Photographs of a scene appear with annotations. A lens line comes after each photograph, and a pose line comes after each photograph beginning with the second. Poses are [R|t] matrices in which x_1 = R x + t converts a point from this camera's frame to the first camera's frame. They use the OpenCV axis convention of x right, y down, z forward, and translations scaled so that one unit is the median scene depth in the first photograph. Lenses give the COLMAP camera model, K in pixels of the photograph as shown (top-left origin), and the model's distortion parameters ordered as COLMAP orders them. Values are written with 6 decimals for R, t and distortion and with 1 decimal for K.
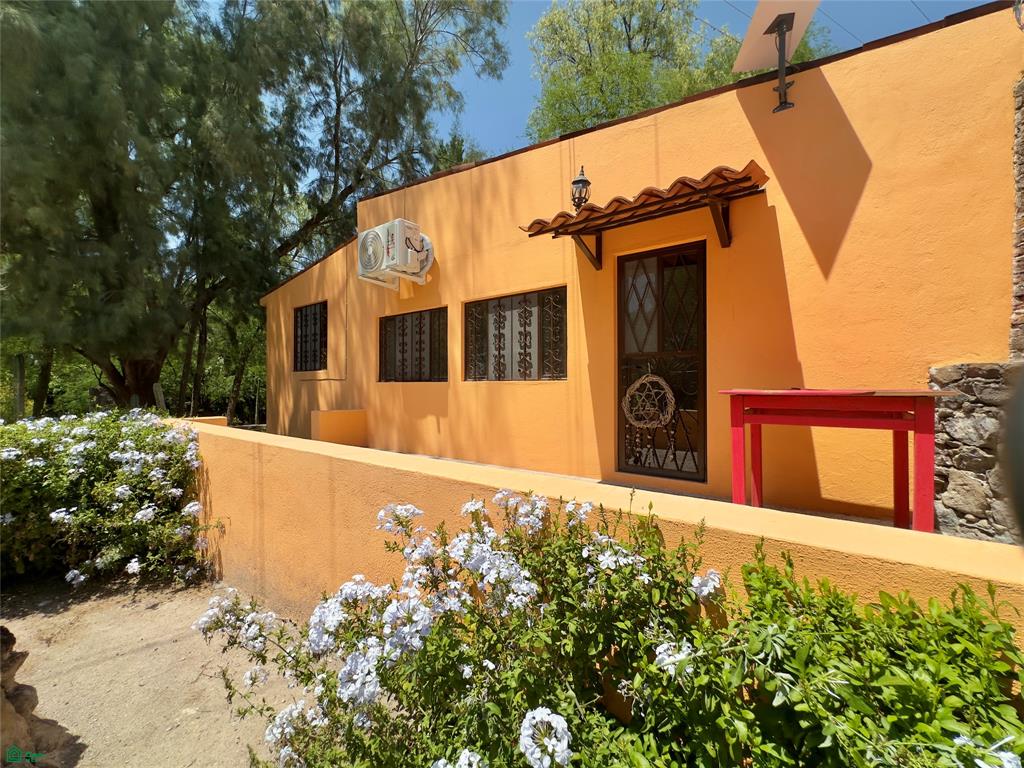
lens RADIAL K [[410.7, 0, 512.5], [0, 410.7, 398.2], [0, 0, 1]] dist [0.000360, -0.000003]
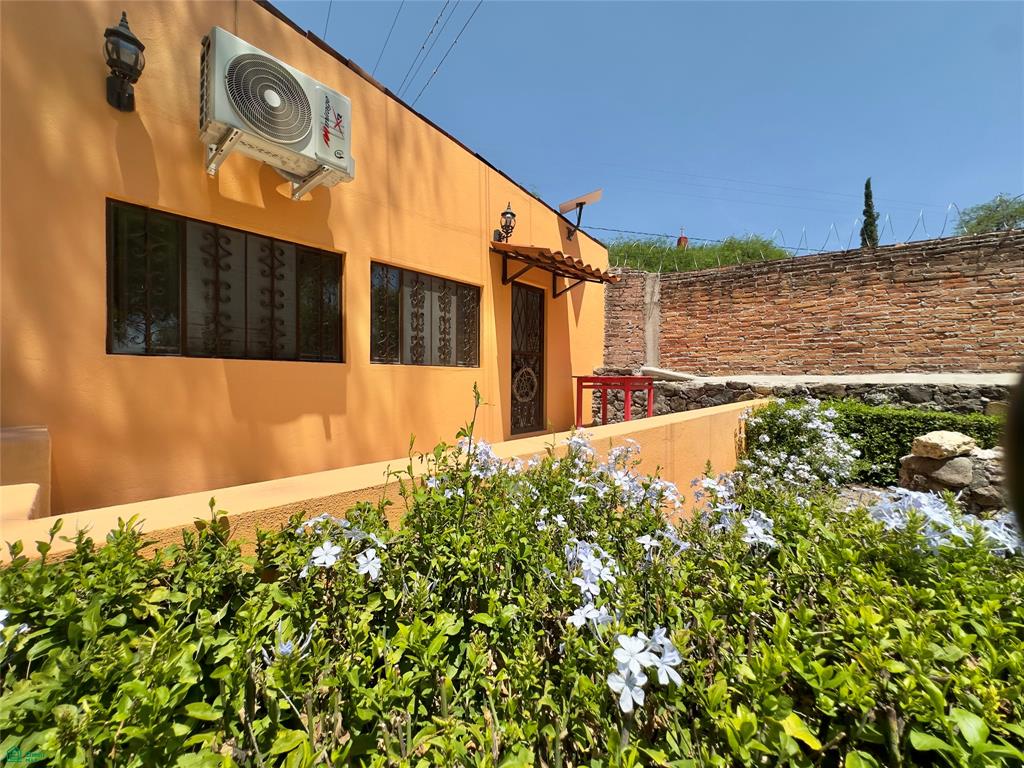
lens RADIAL K [[412.5, 0, 512.0], [0, 412.5, 384.0], [0, 0, 1]] dist [-0.000554, -0.000016]
pose [[0.064181, -0.004432, 0.997928, -0.938190], [0.027694, 0.999613, 0.002658, 0.002038], [-0.997554, 0.027467, 0.064279, 0.759206]]
